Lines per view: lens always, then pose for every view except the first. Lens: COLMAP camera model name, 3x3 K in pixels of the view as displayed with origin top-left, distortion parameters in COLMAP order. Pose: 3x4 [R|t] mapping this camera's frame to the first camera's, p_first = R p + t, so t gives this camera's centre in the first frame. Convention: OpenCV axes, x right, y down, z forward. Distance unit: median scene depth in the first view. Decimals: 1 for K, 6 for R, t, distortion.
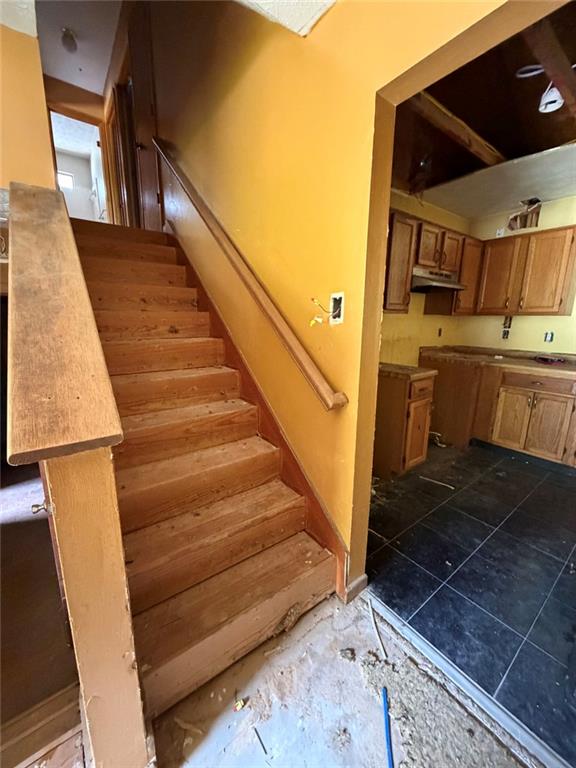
lens RADIAL K [[306.4, 0, 288.3], [0, 306.4, 382.3], [0, 0, 1]] dist [0.000371, -0.000085]
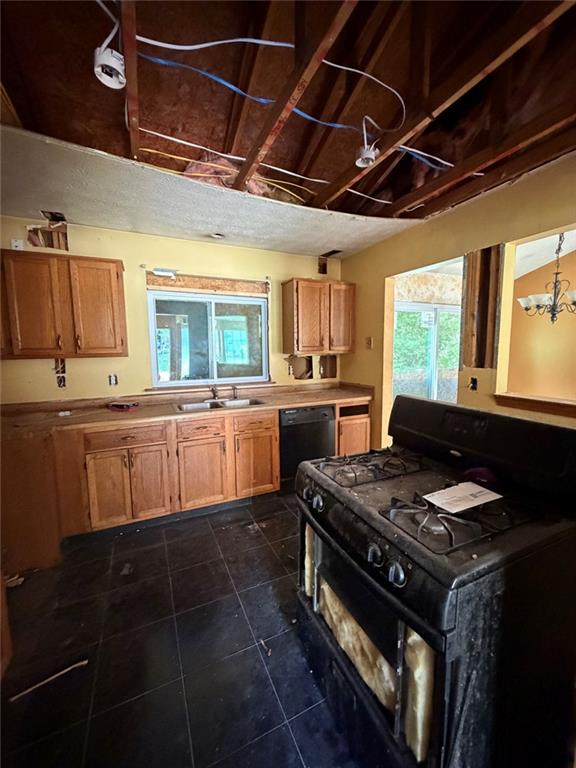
lens RADIAL K [[306.4, 0, 288.3], [0, 306.4, 382.3], [0, 0, 1]] dist [0.000371, -0.000085]
pose [[0.207303, -0.120974, 0.970768, 0.120737], [0.214958, 0.973705, 0.075437, -0.126601], [-0.954368, 0.193036, 0.227857, 0.403231]]
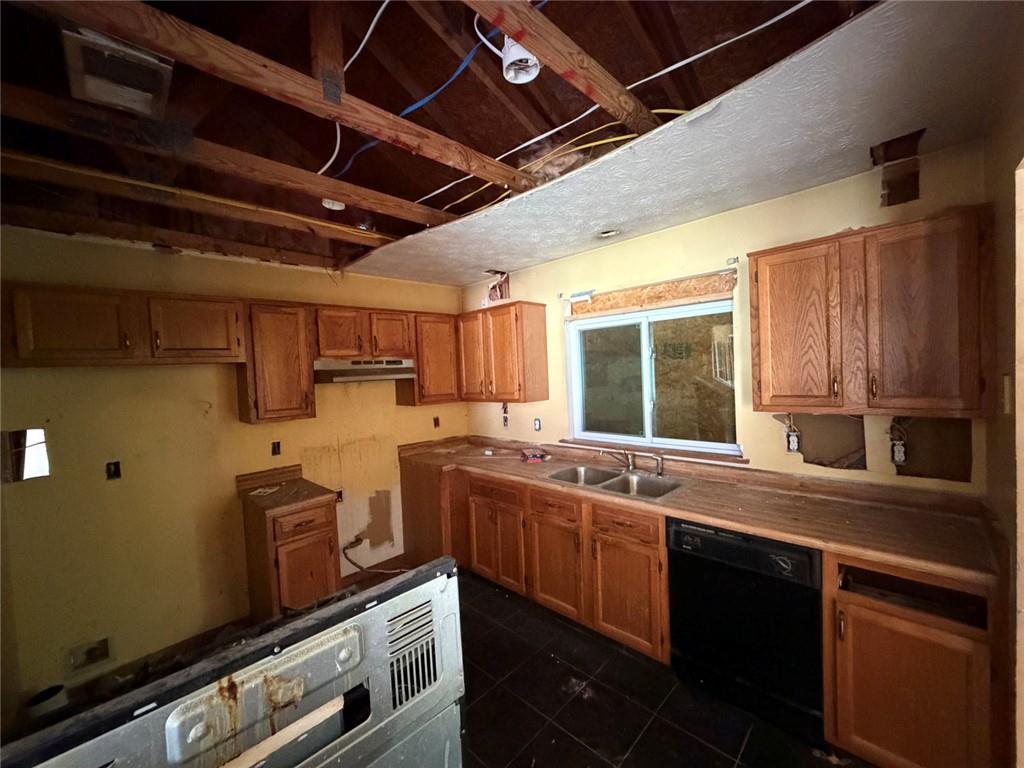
lens RADIAL K [[406.1, 0, 512.9], [0, 406.1, 385.4], [0, 0, 1]] dist [-0.001626, -0.000194]
pose [[0.987040, -0.064878, 0.146776, 0.808055], [0.088916, 0.982503, -0.163651, -0.100282], [-0.133590, 0.174581, 0.975538, -0.090326]]
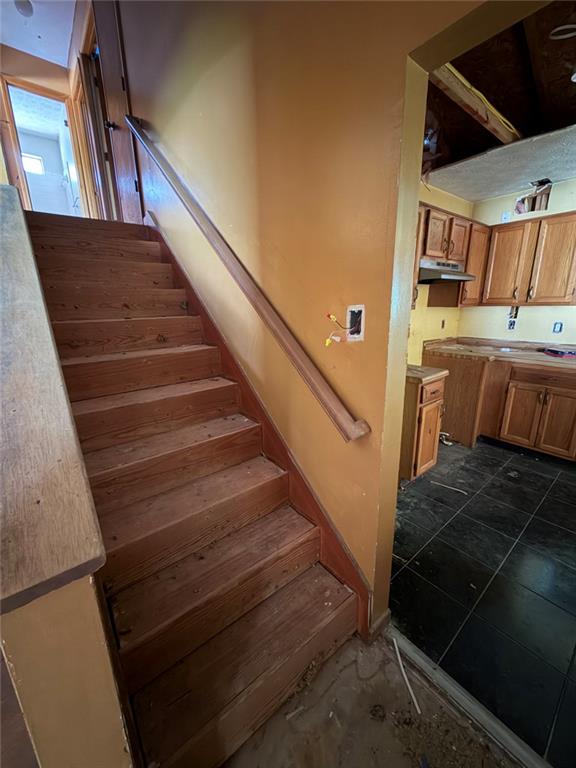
lens RADIAL K [[306.4, 0, 288.3], [0, 306.4, 382.3], [0, 0, 1]] dist [0.000371, -0.000085]
pose [[0.998960, -0.035923, 0.028064, -0.031125], [0.034542, 0.998238, 0.048237, -0.066260], [-0.029747, -0.047217, 0.998442, 0.077280]]
